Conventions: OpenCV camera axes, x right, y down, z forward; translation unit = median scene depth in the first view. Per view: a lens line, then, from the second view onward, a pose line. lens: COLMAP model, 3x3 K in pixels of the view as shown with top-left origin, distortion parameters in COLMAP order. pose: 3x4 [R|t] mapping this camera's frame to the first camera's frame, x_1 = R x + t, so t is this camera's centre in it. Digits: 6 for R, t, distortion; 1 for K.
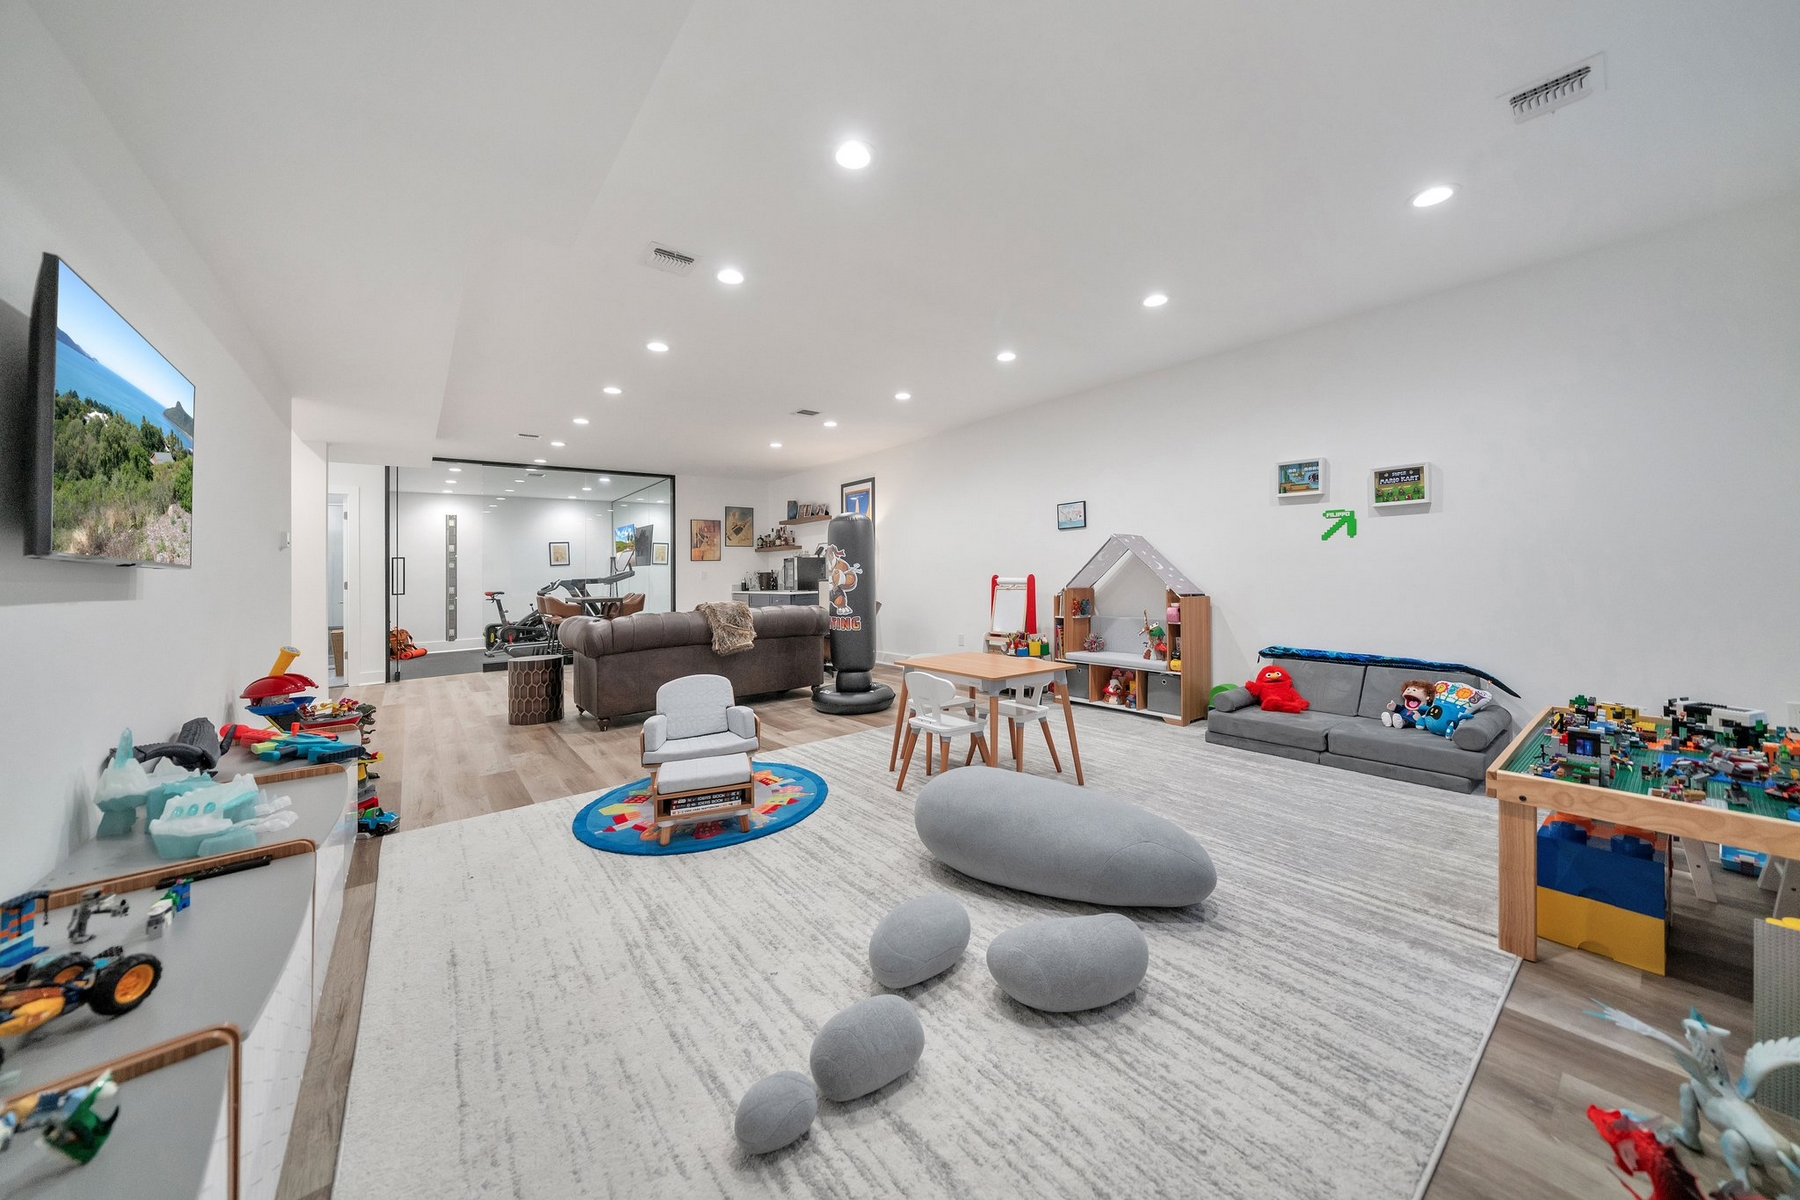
lens RADIAL K [[617.3, 0, 900.0], [0, 617.3, 595.7], [0, 0, 1]] dist [-0.000753, -0.000010]
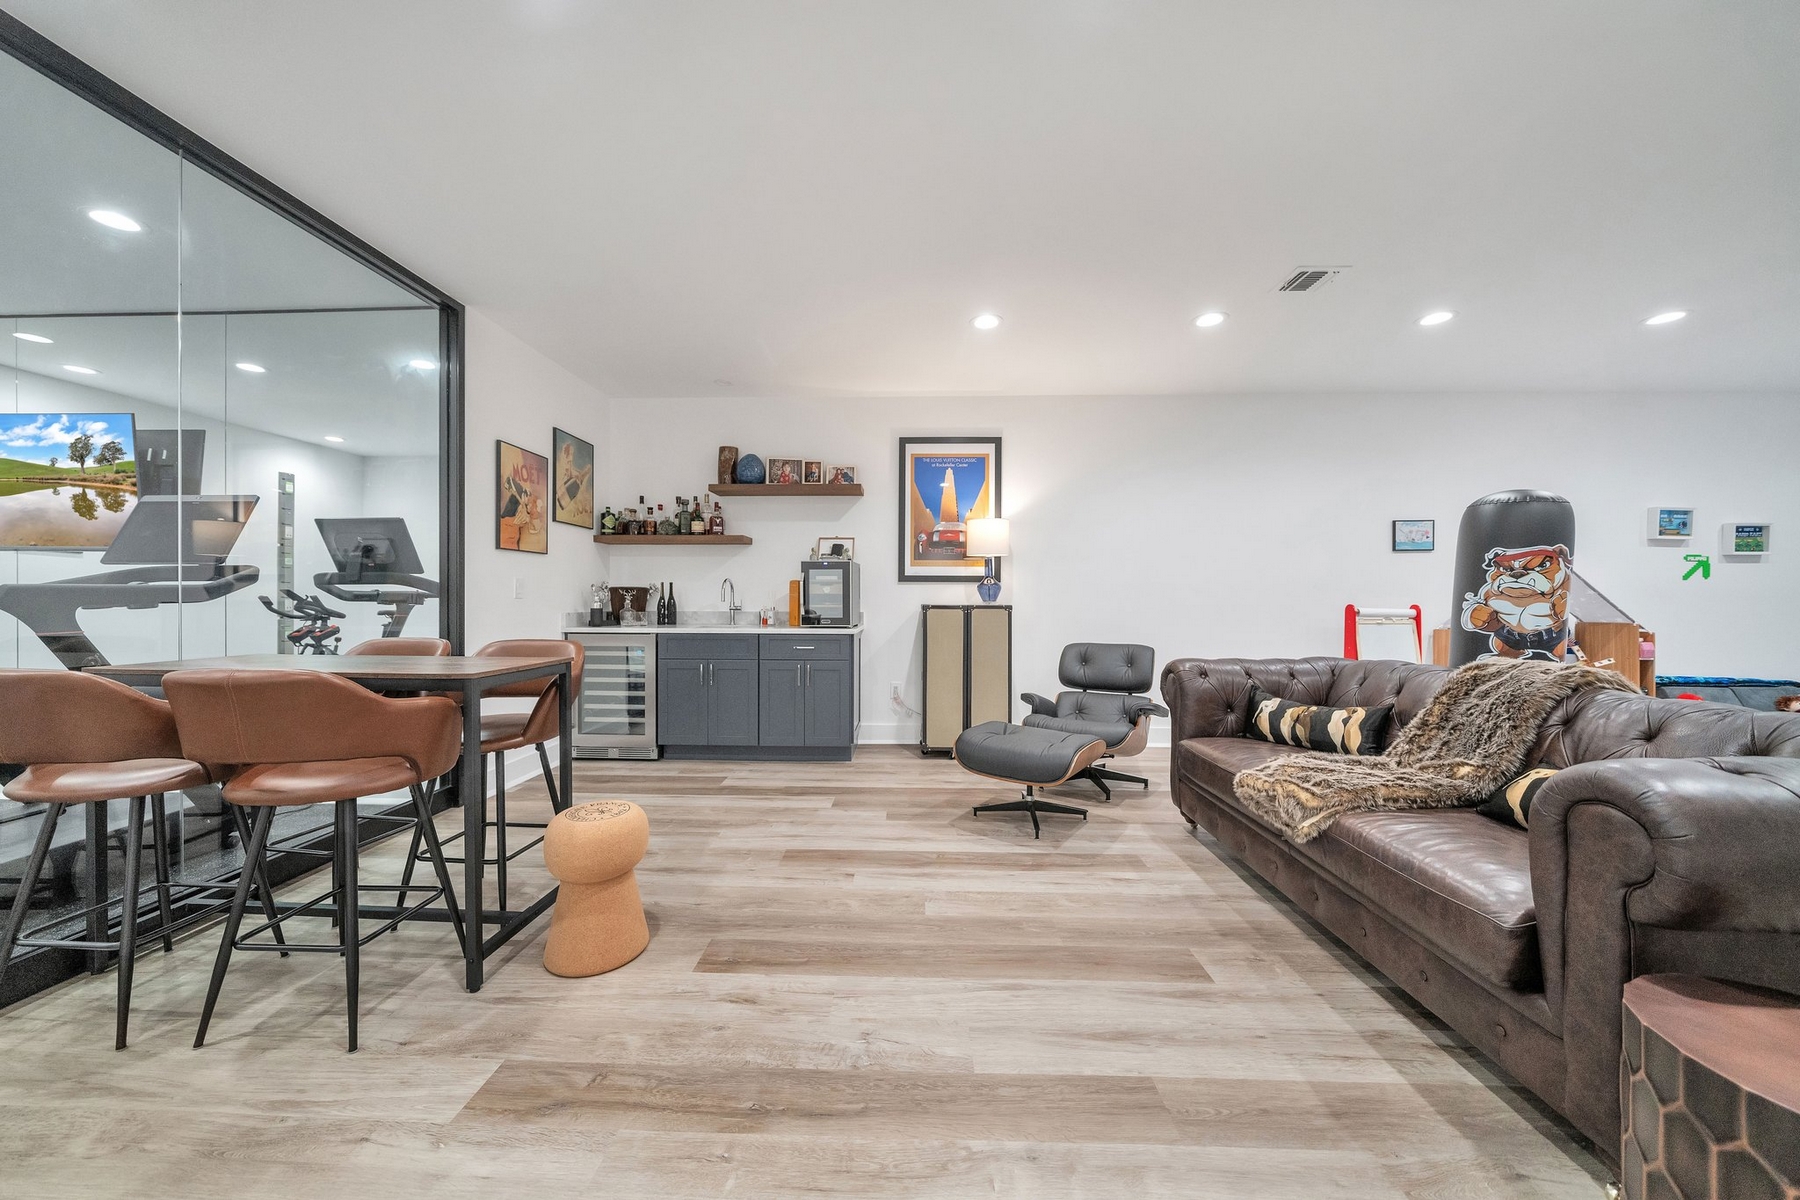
lens RADIAL K [[617.3, 0, 901.9], [0, 617.3, 603.9], [0, 0, 1]] dist [-0.000753, -0.000010]
pose [[0.642680, 0.024856, 0.765732, -0.786222], [0.009226, 0.999150, -0.040177, -0.009308], [-0.766080, 0.032886, 0.641904, 0.968022]]
